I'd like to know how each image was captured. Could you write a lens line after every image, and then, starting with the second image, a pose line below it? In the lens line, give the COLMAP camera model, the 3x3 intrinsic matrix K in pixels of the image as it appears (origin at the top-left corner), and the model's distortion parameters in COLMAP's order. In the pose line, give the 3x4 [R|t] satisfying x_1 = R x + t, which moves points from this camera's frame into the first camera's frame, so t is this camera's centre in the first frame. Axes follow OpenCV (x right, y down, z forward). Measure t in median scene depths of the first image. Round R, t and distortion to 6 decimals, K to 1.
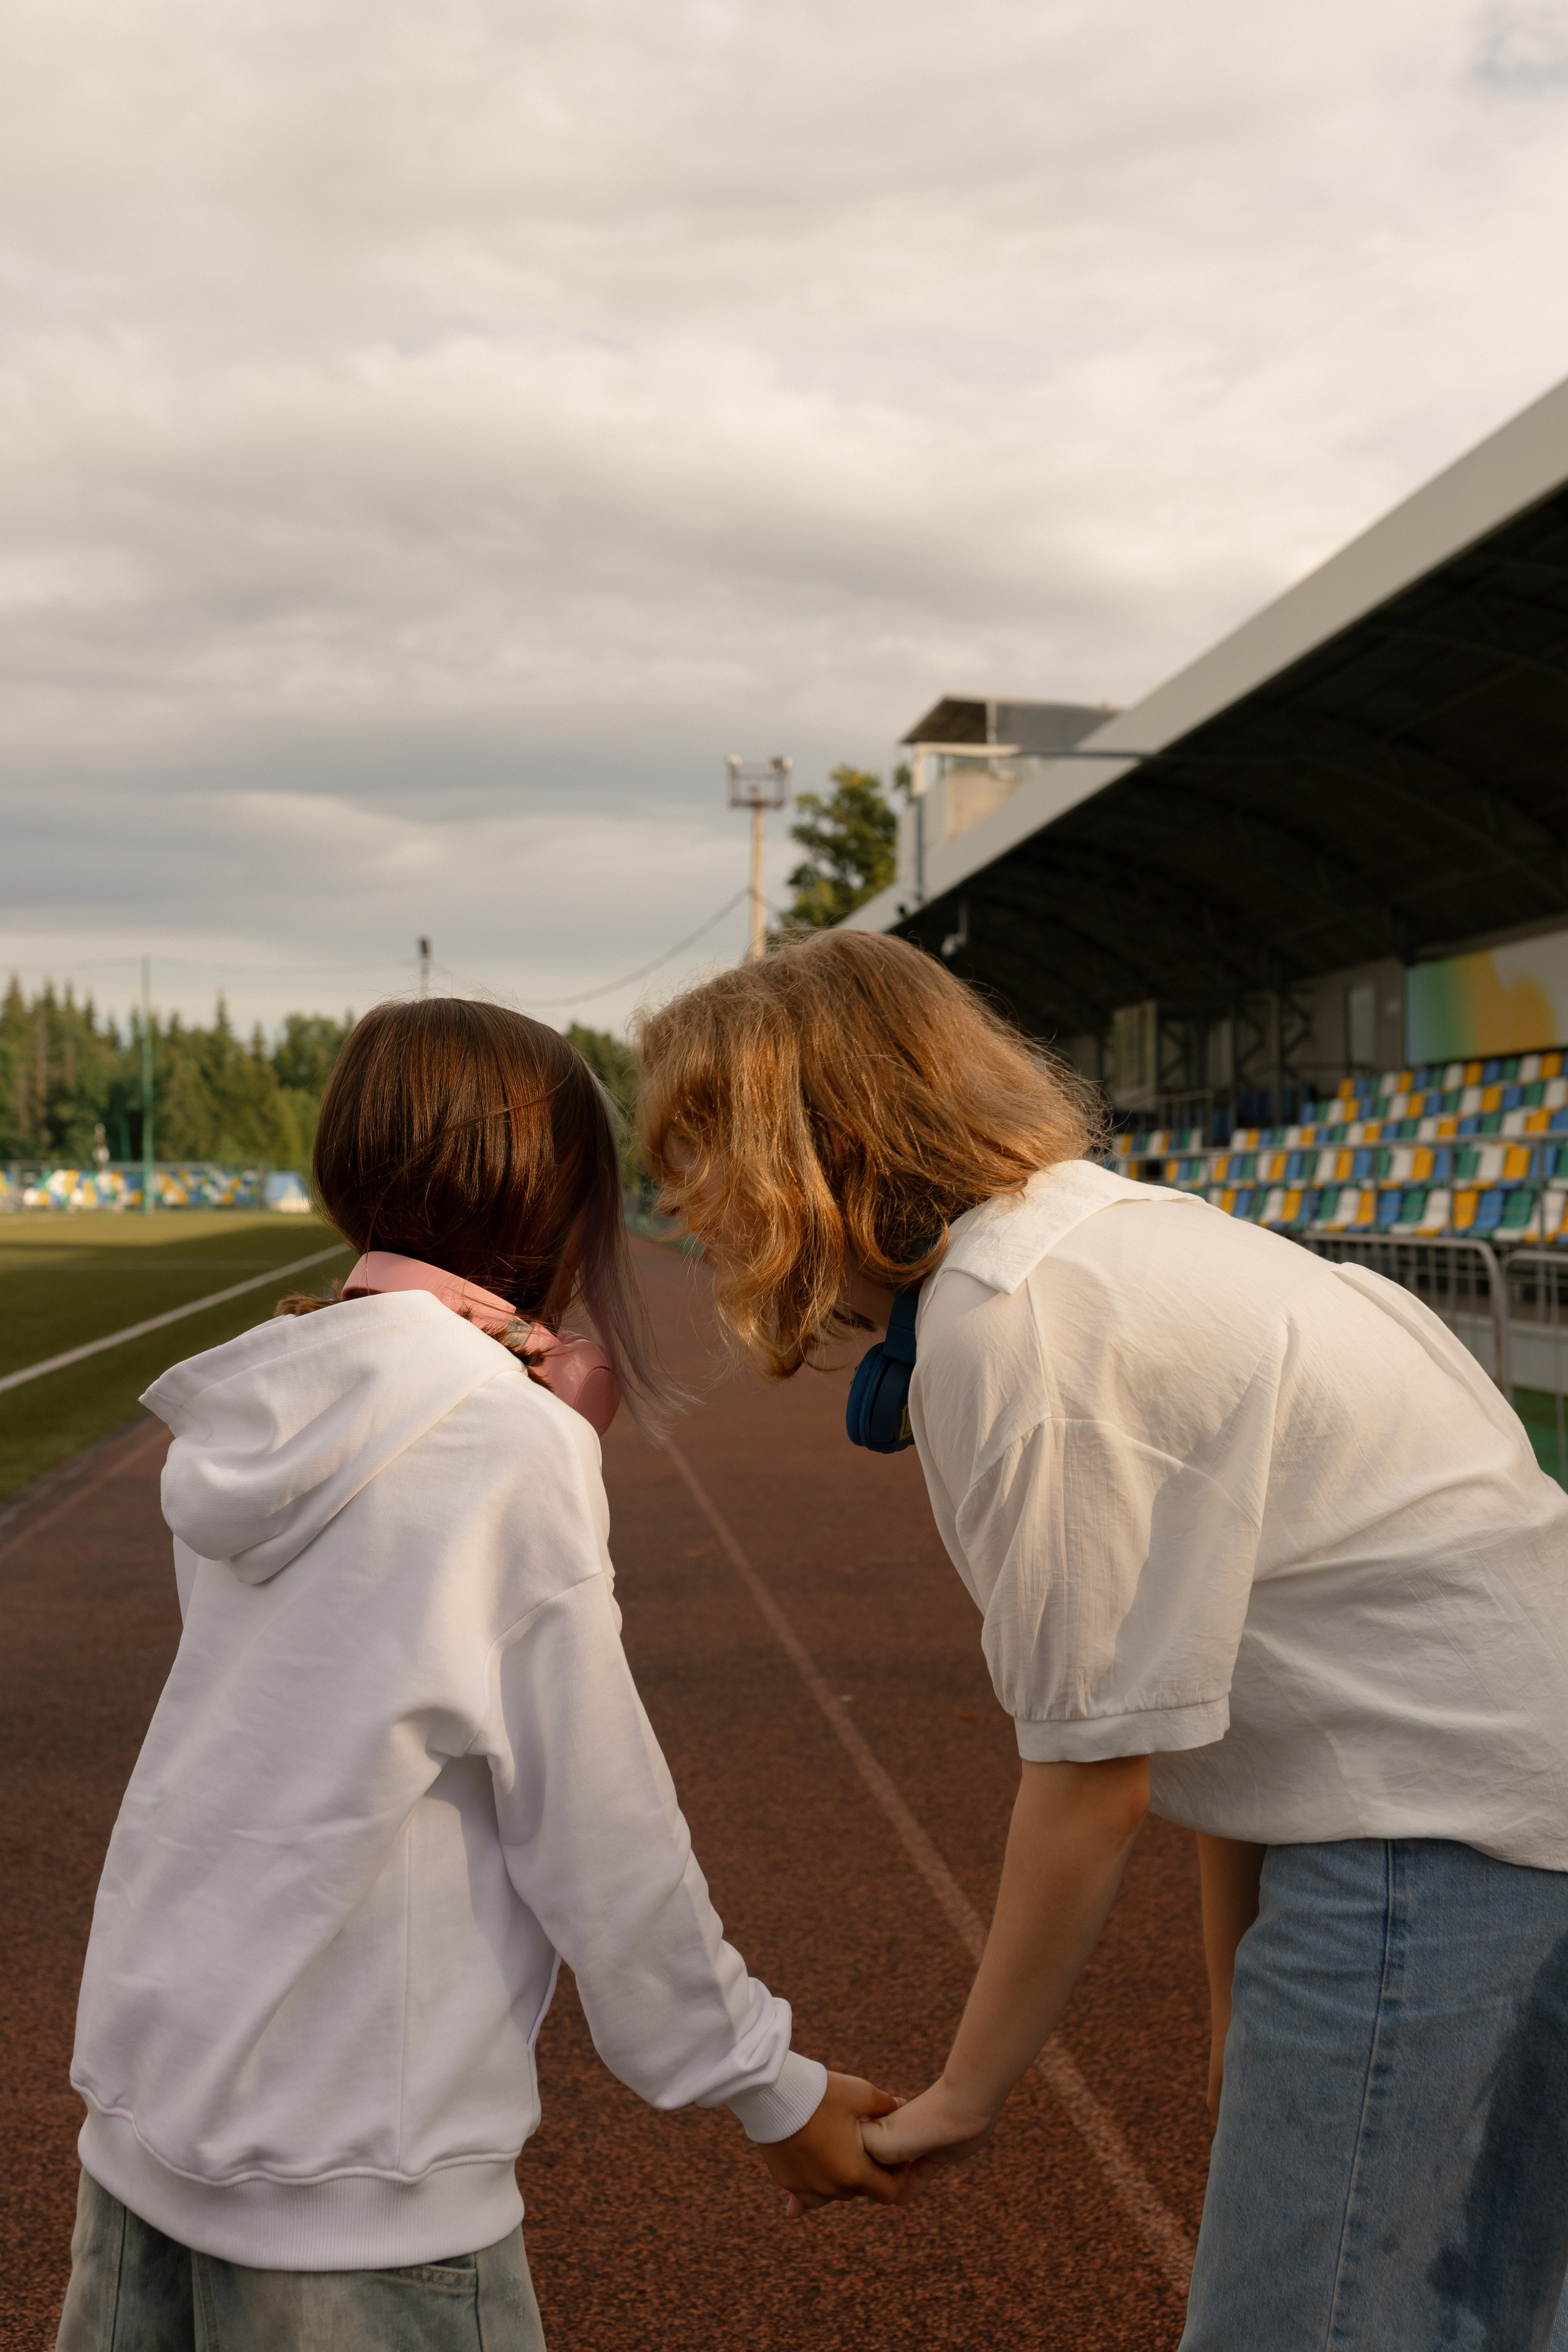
lens RADIAL K [[2238.2, 0, 853.4], [0, 2238.2, 1222.3], [0, 0, 1]] dist [0.002294, 0.000929]
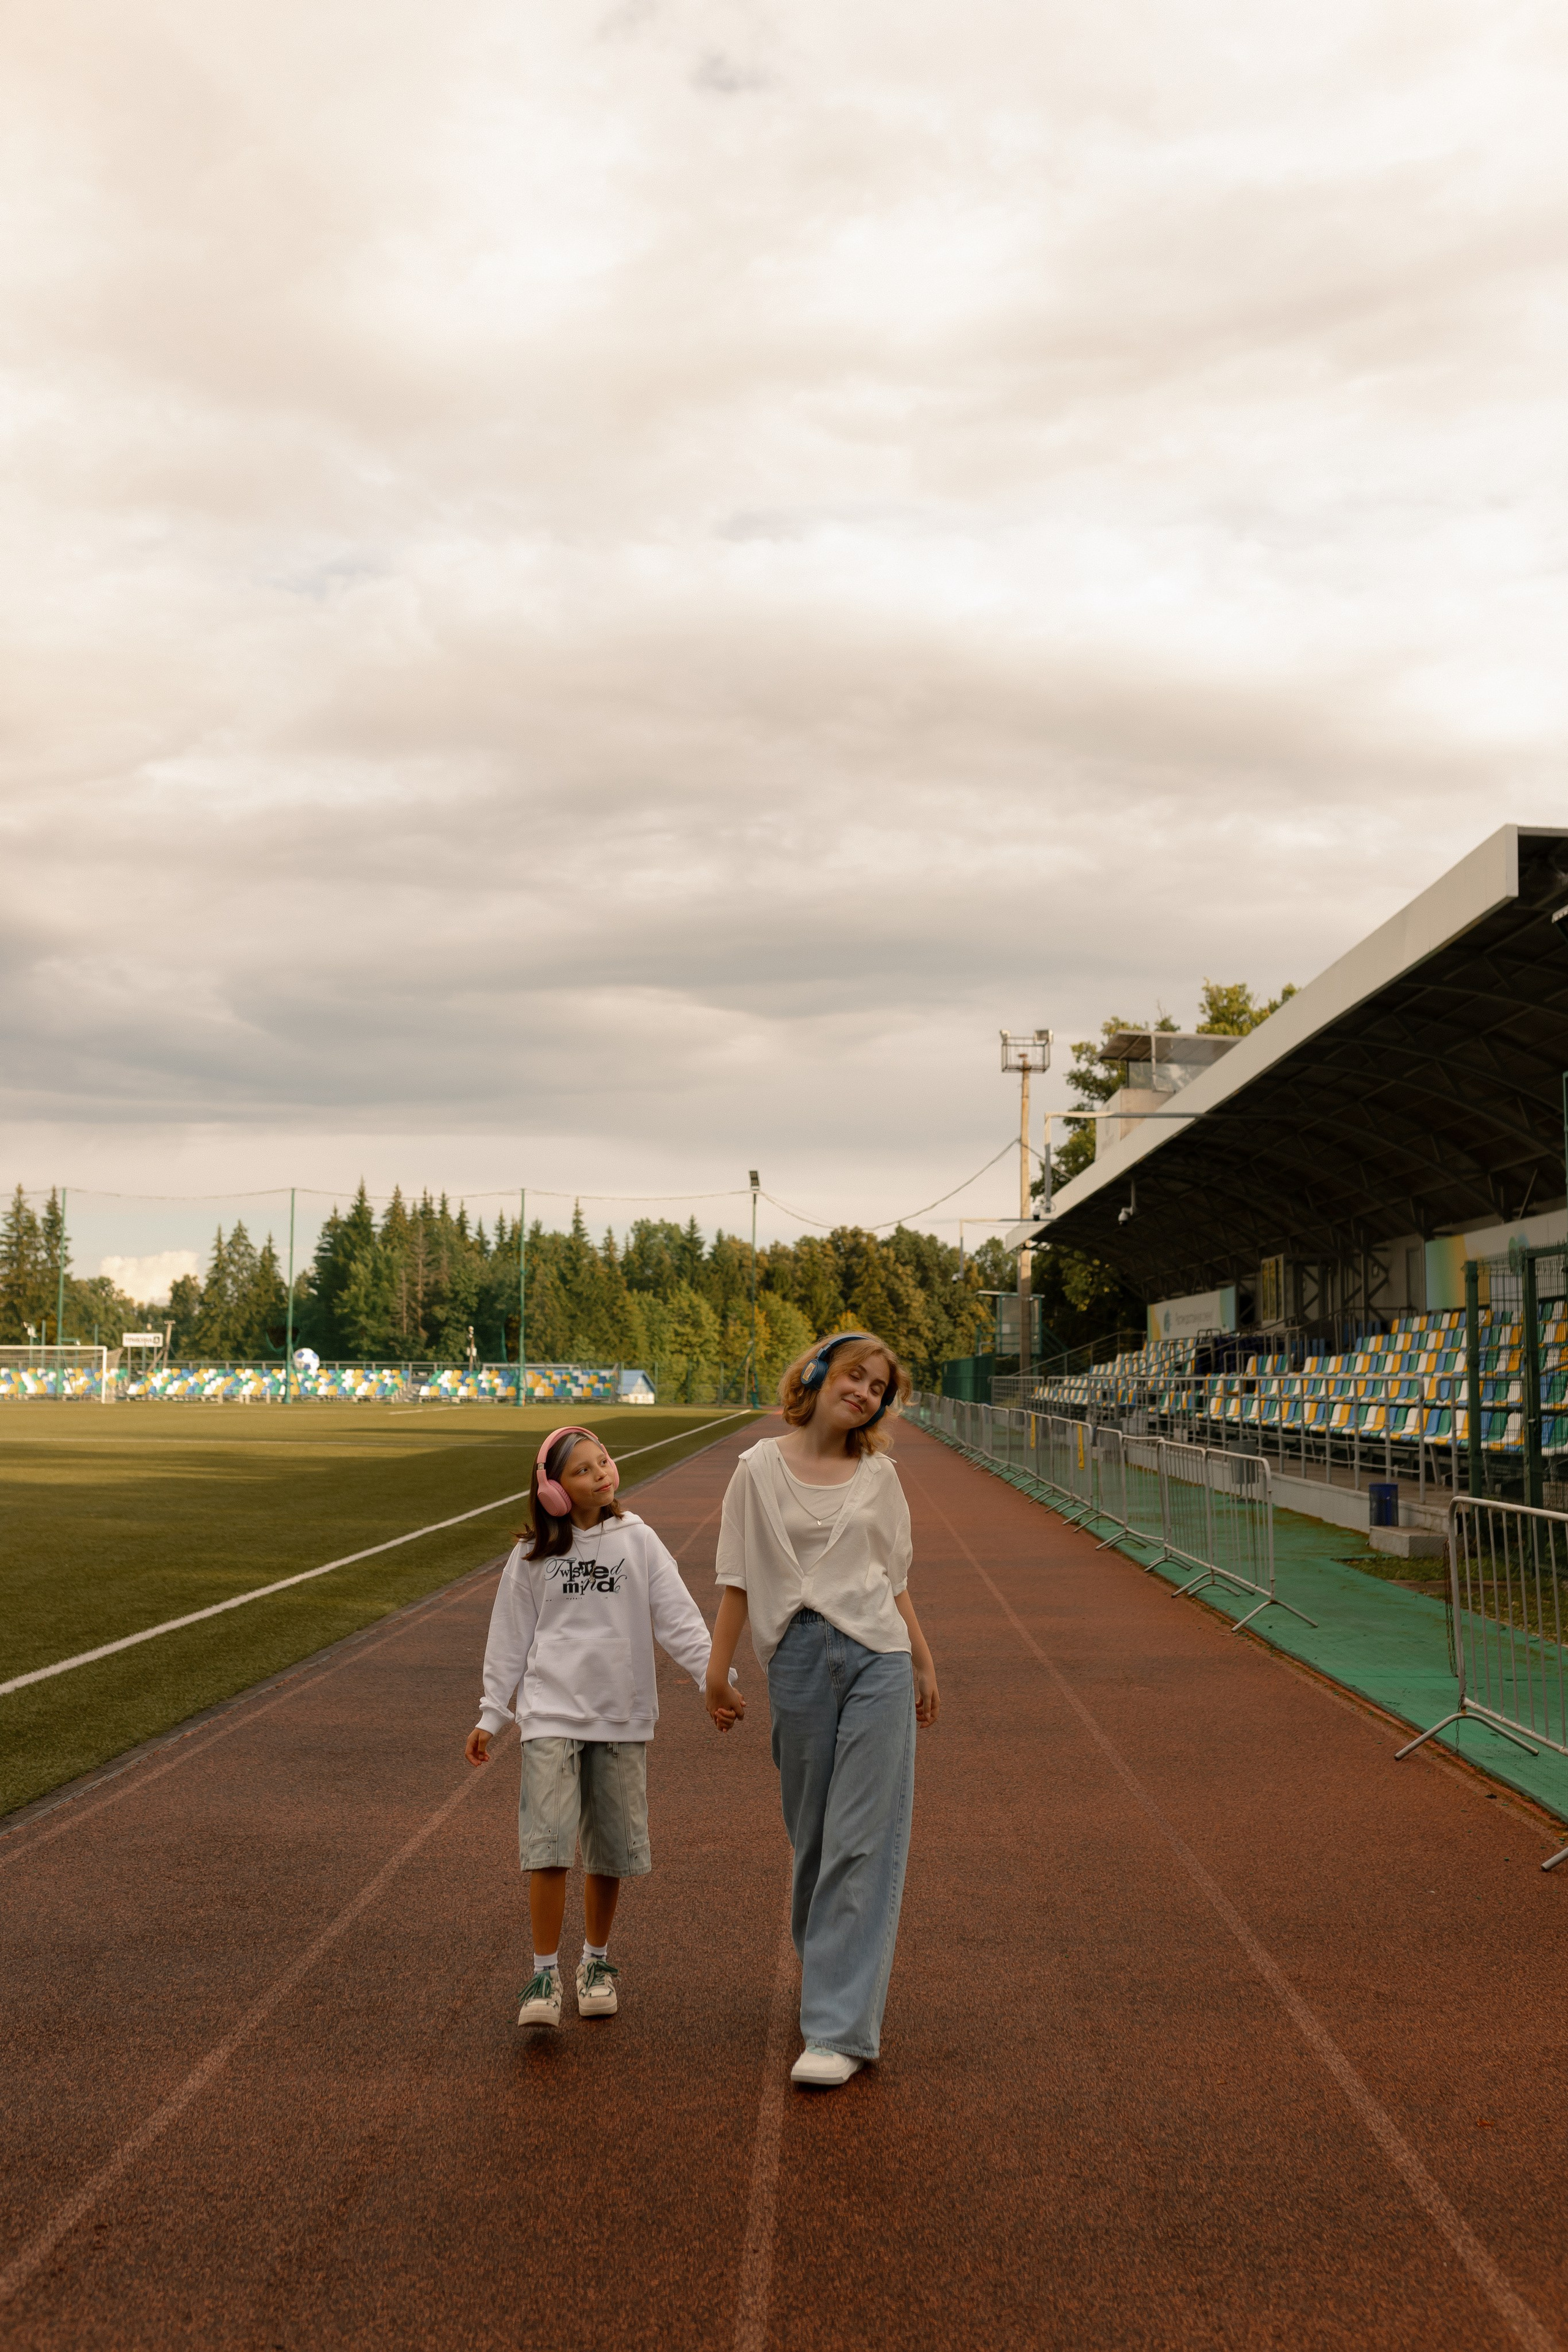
lens RADIAL K [[2243.1, 0, 851.9], [0, 2243.1, 1183.5], [0, 0, 1]] dist [-0.001709, -0.003657]
pose [[0.988758, -0.007694, -0.149323, 0.044193], [-0.007770, 0.994682, -0.102704, -0.000978], [0.149319, 0.102710, 0.983440, -0.191825]]
